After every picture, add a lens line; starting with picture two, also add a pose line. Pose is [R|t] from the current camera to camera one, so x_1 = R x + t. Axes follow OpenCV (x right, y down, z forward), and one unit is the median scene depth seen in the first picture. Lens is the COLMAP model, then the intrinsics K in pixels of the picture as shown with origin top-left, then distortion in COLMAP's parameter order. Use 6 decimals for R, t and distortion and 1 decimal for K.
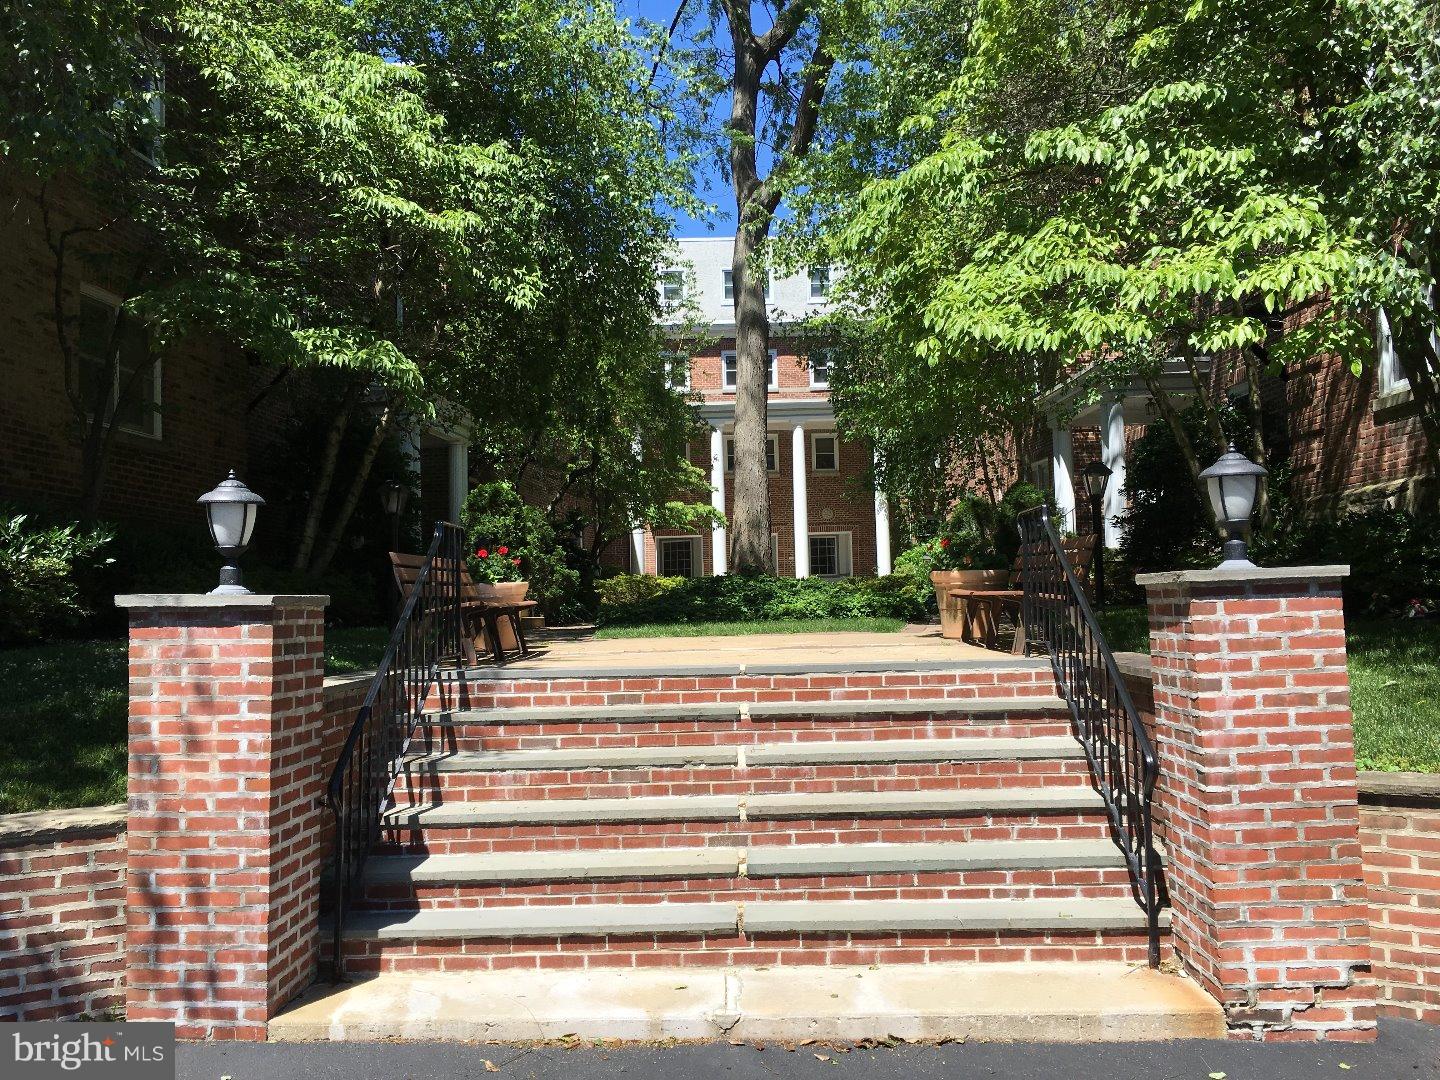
lens RADIAL K [[1249.1, 0, 718.4], [0, 1249.1, 539.7], [0, 0, 1]] dist [0.068566, -0.055427]
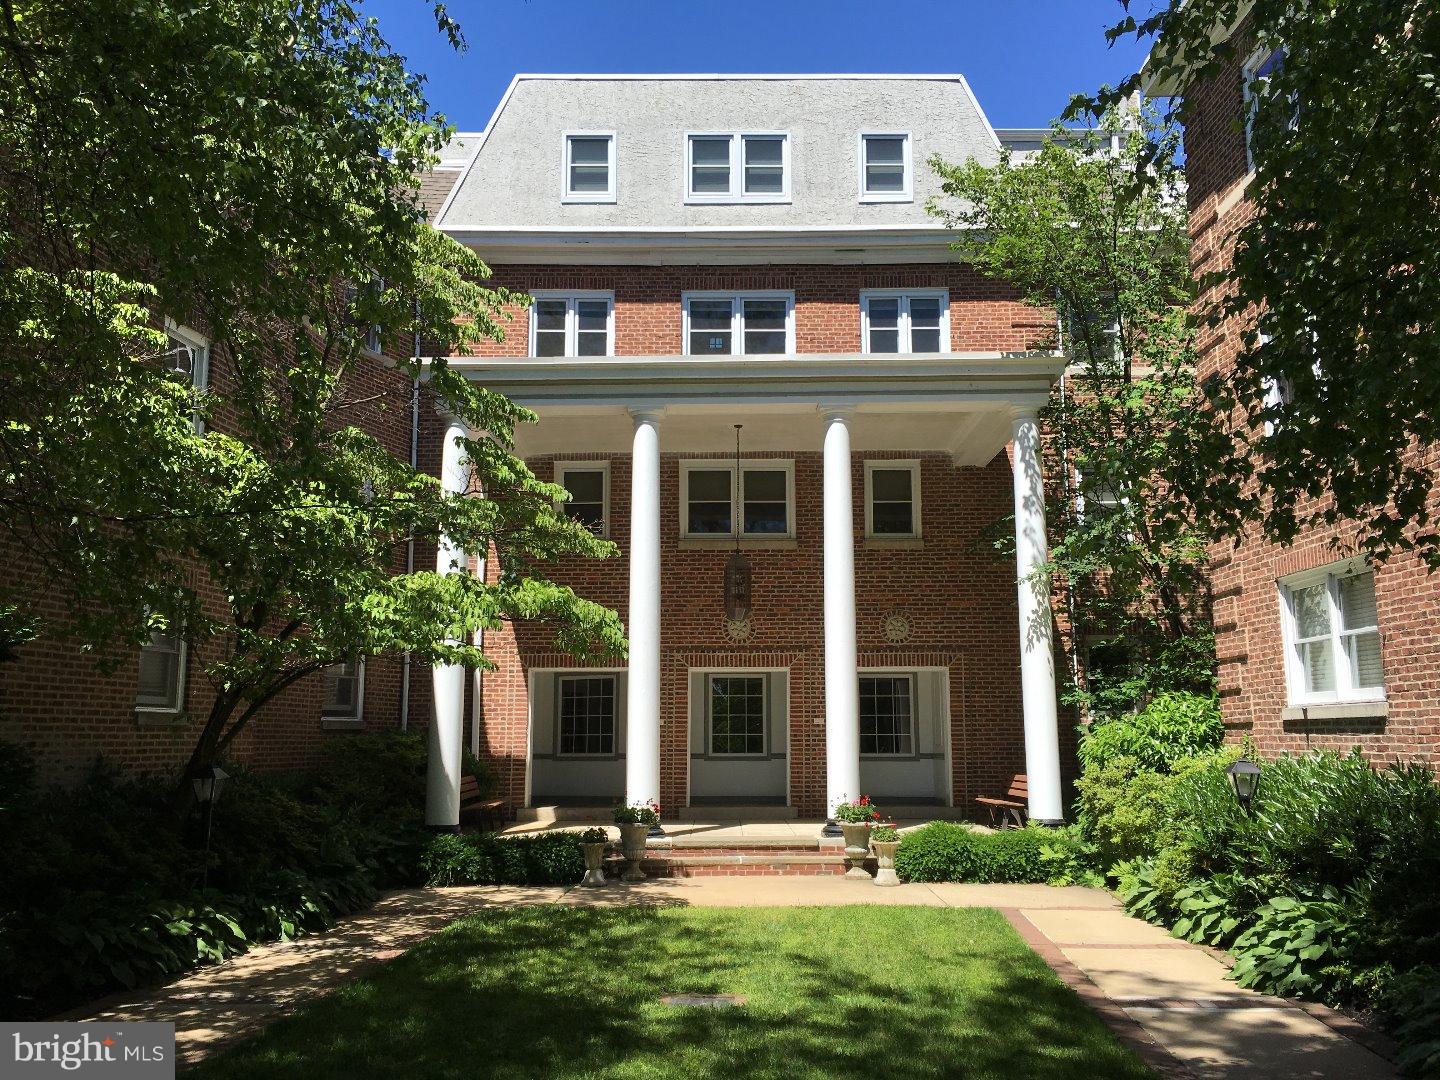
lens RADIAL K [[1249.1, 0, 721.1], [0, 1249.1, 539.1], [0, 0, 1]] dist [0.068566, -0.055427]
pose [[0.999424, 0.019549, -0.027740, 0.033681], [-0.022141, 0.995092, -0.096445, -0.007161], [0.025718, 0.097004, 0.994952, 0.529878]]
